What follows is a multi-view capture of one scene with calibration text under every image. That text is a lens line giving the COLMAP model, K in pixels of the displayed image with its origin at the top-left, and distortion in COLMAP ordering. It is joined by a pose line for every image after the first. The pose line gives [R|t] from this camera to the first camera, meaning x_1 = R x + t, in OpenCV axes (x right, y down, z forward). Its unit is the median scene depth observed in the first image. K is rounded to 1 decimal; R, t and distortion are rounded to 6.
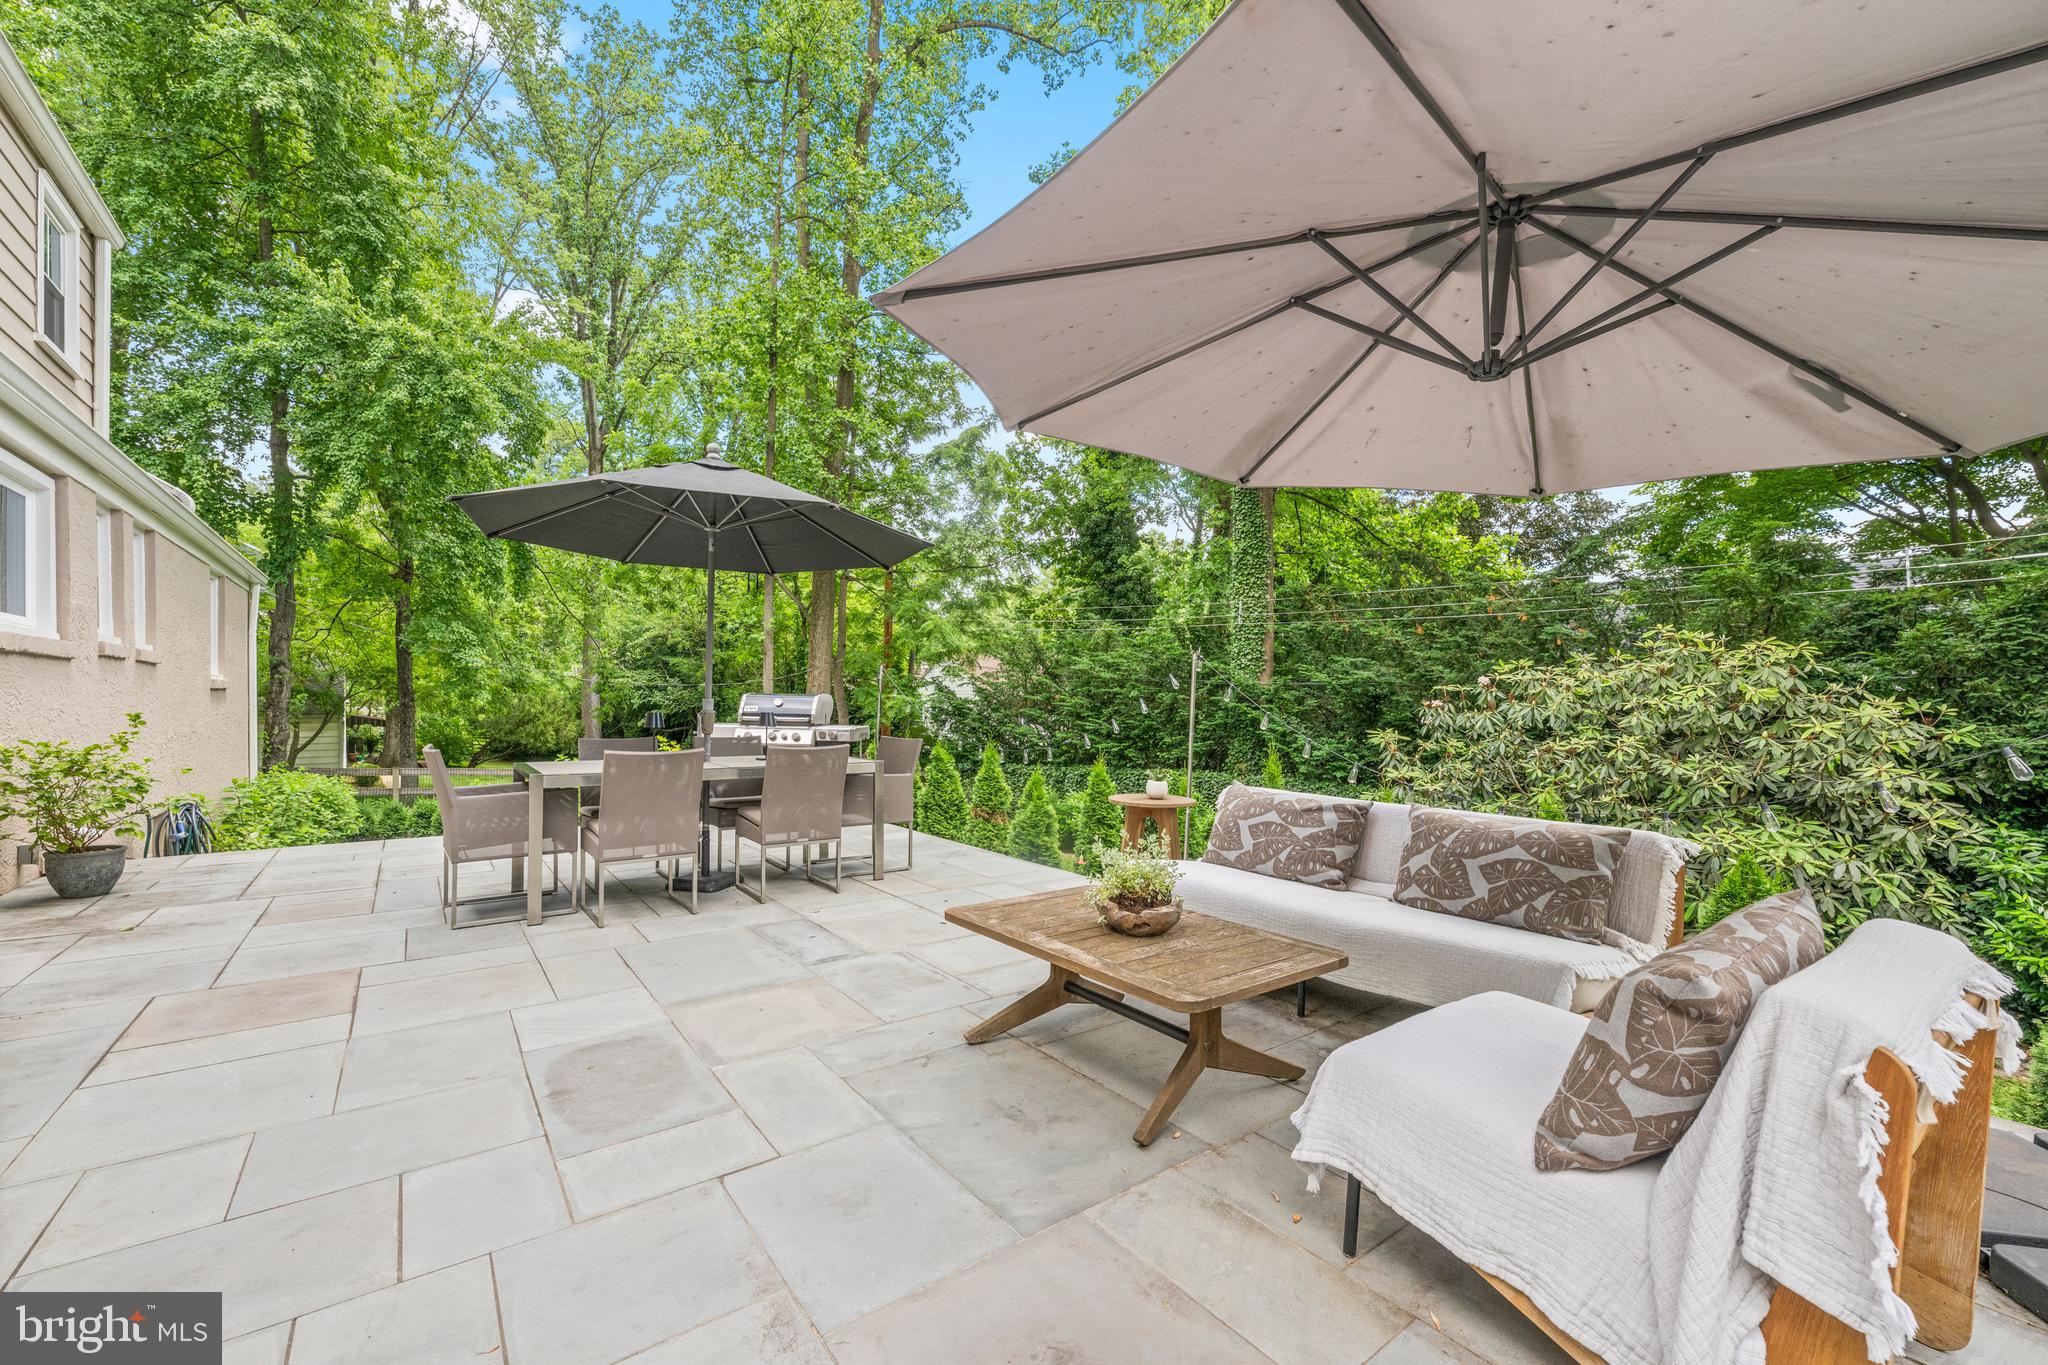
lens RADIAL K [[820.3, 0, 1020.9], [0, 820.3, 703.3], [0, 0, 1]] dist [0.002405, 0.000901]
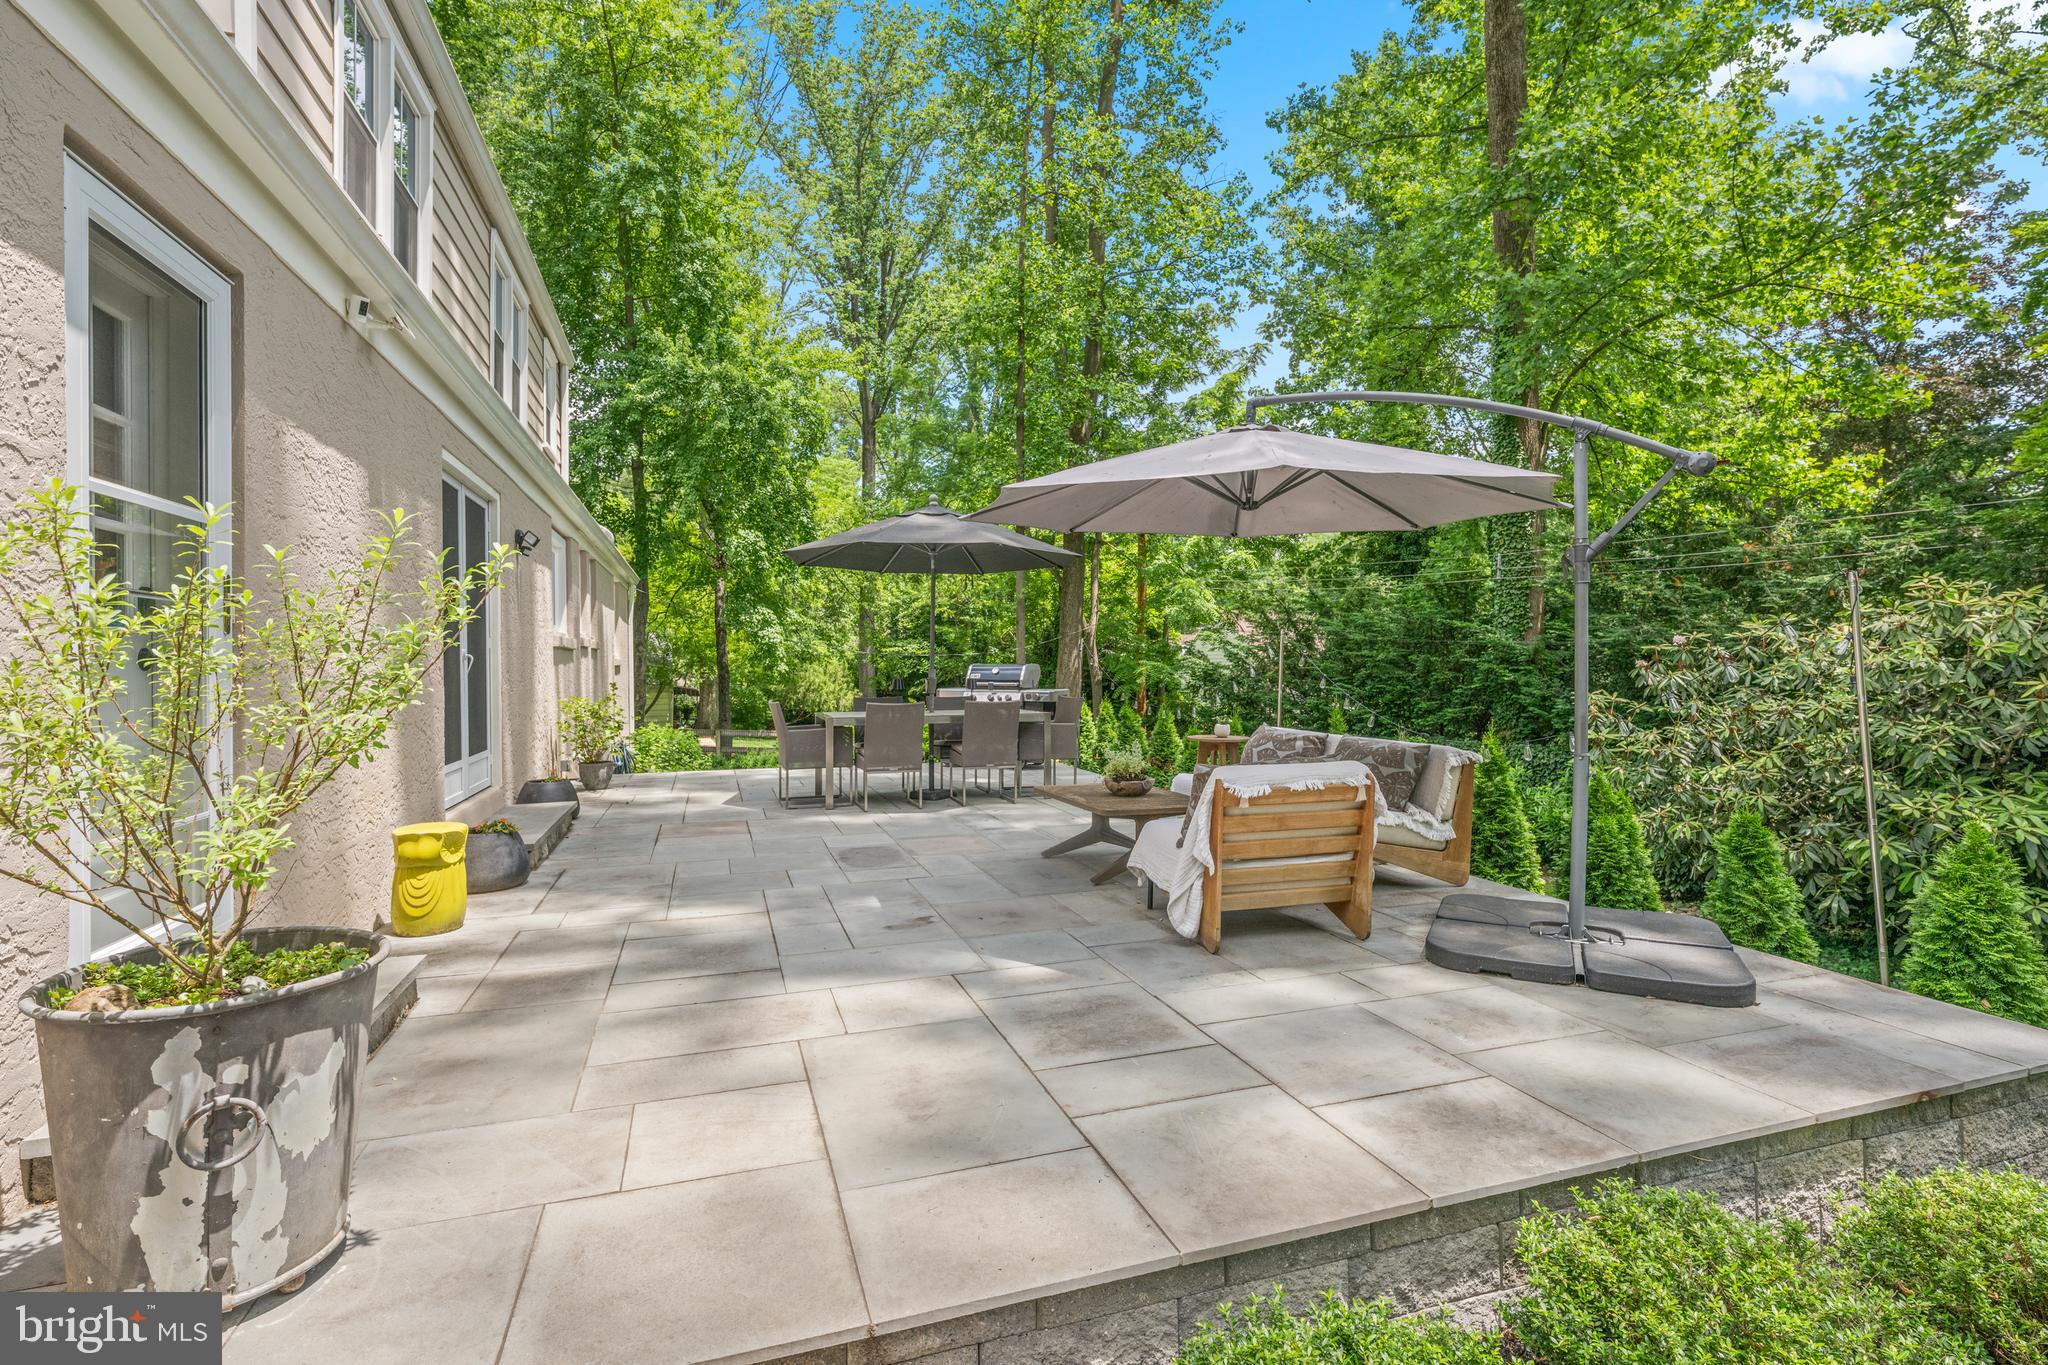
lens RADIAL K [[951.9, 0, 1028.3], [0, 951.9, 663.4], [0, 0, 1]] dist [0.004656, -0.000357]
pose [[0.950375, -0.013926, -0.310794, 0.071033], [0.011995, 0.999895, -0.008123, -0.000131], [0.310874, 0.003992, 0.950443, -0.128427]]
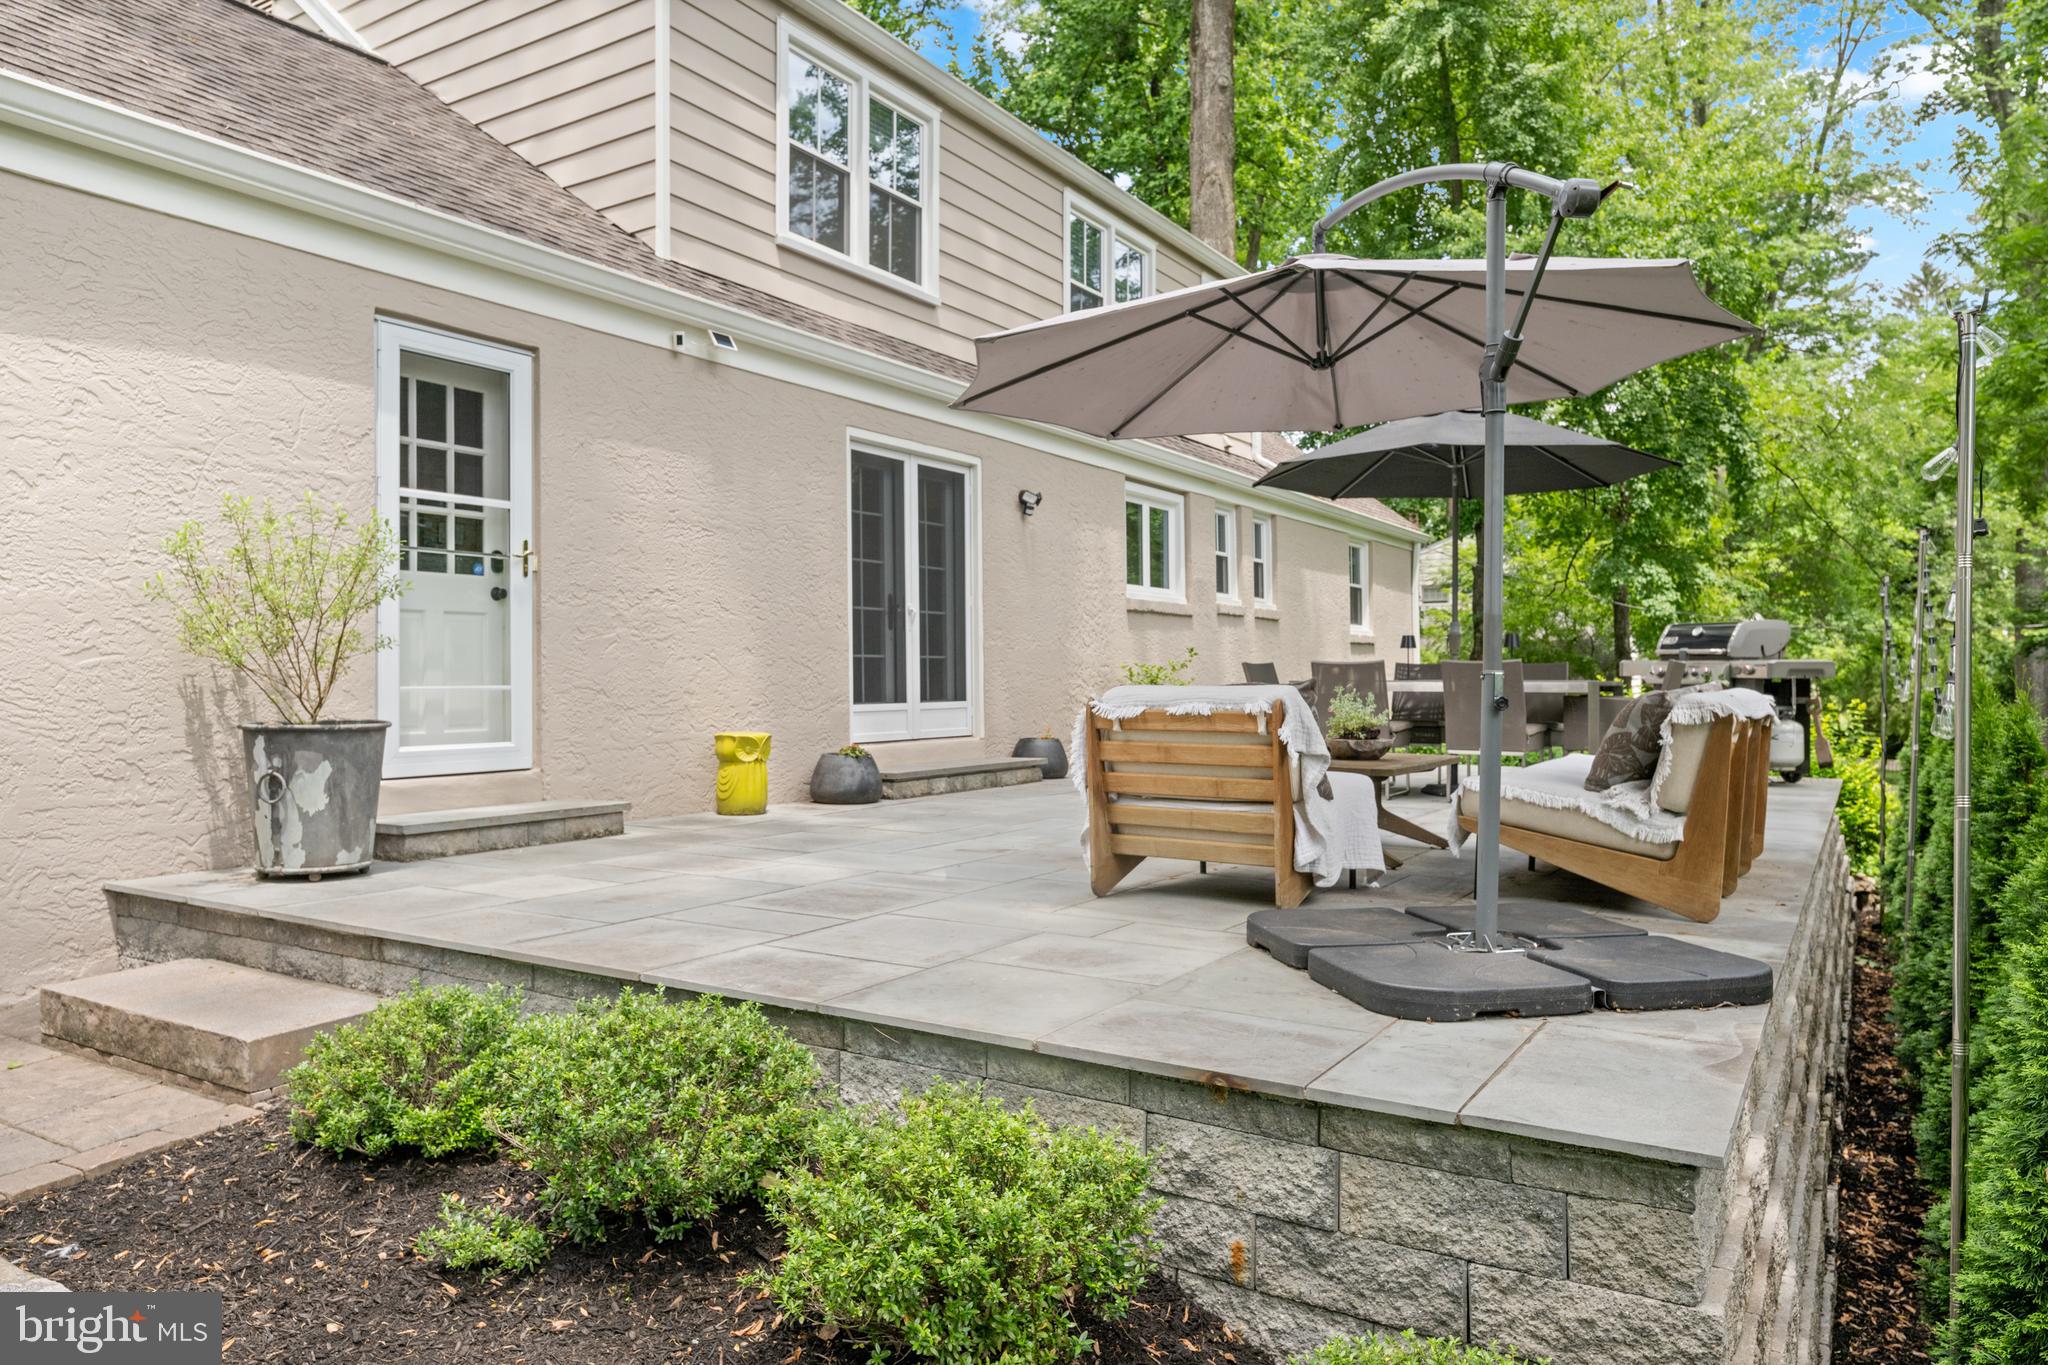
lens RADIAL K [[1349.1, 0, 1025.6], [0, 1349.1, 696.6], [0, 0, 1]] dist [-0.001932, 0.000401]
pose [[0.366835, 0.005532, -0.930270, 0.250113], [0.001356, 0.999978, 0.006482, 0.018819], [0.930285, -0.003639, 0.366819, -0.040051]]
